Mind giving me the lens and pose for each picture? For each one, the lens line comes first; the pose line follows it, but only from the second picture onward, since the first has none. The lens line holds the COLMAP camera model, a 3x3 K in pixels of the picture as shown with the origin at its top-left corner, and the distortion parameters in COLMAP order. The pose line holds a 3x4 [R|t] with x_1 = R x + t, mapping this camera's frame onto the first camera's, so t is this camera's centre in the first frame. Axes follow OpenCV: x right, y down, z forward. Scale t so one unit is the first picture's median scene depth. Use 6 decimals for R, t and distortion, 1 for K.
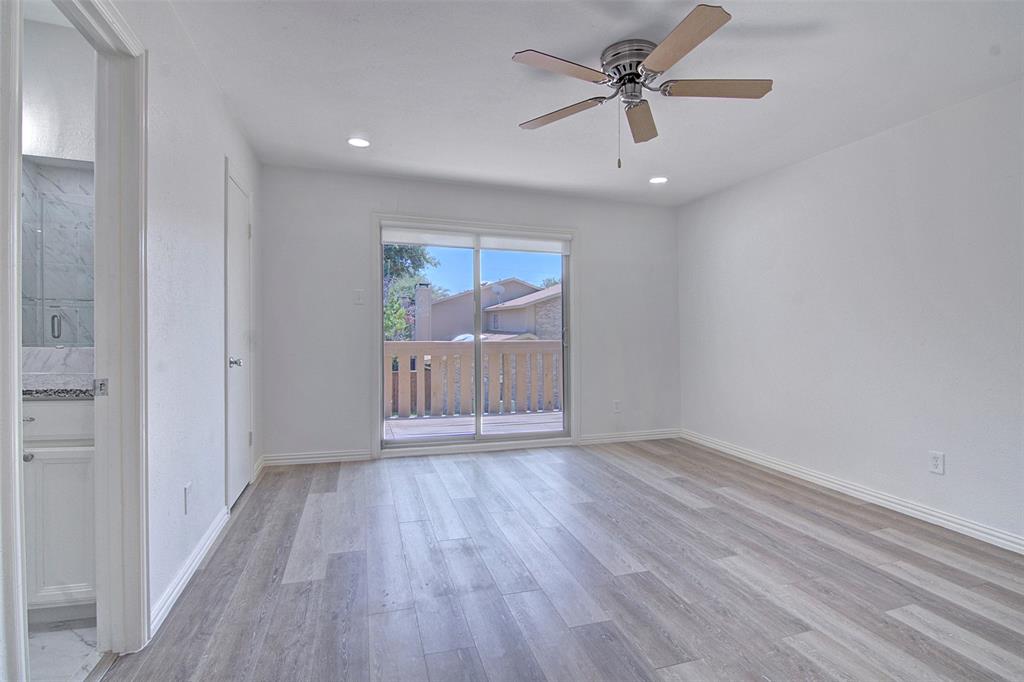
lens RADIAL K [[496.5, 0, 511.5], [0, 496.5, 330.6], [0, 0, 1]] dist [-0.001392, -0.013966]
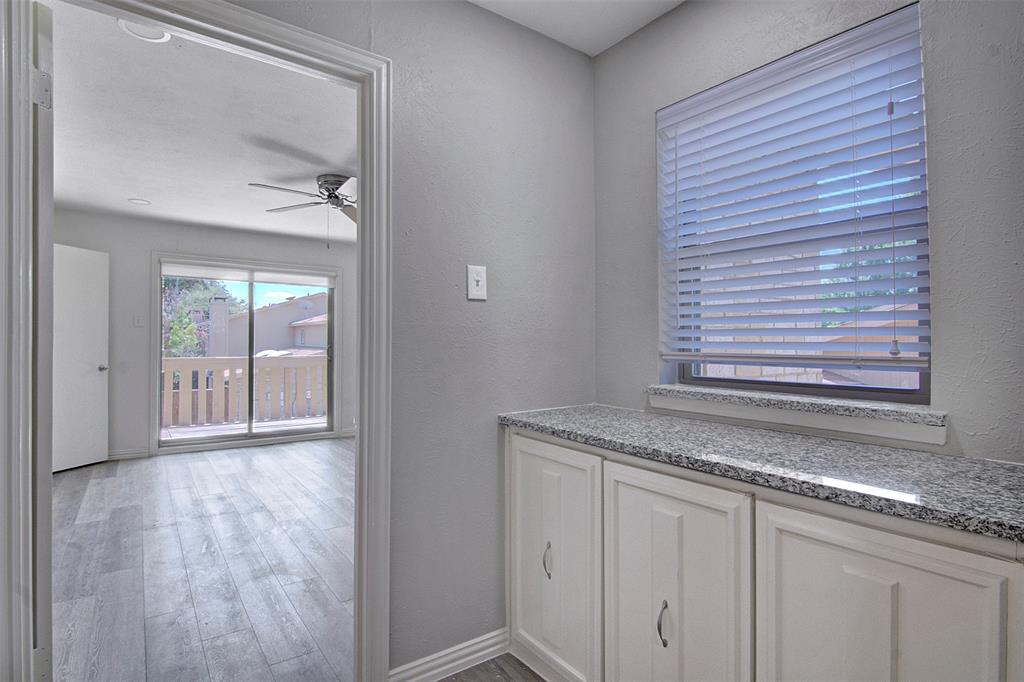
lens RADIAL K [[484.3, 0, 508.5], [0, 484.3, 332.9], [0, 0, 1]] dist [-0.028598, -0.000864]
pose [[0.935384, 0.001359, 0.353631, 0.123073], [0.007406, 0.999698, -0.023431, -0.007633], [-0.353556, 0.024536, 0.935091, -0.385998]]
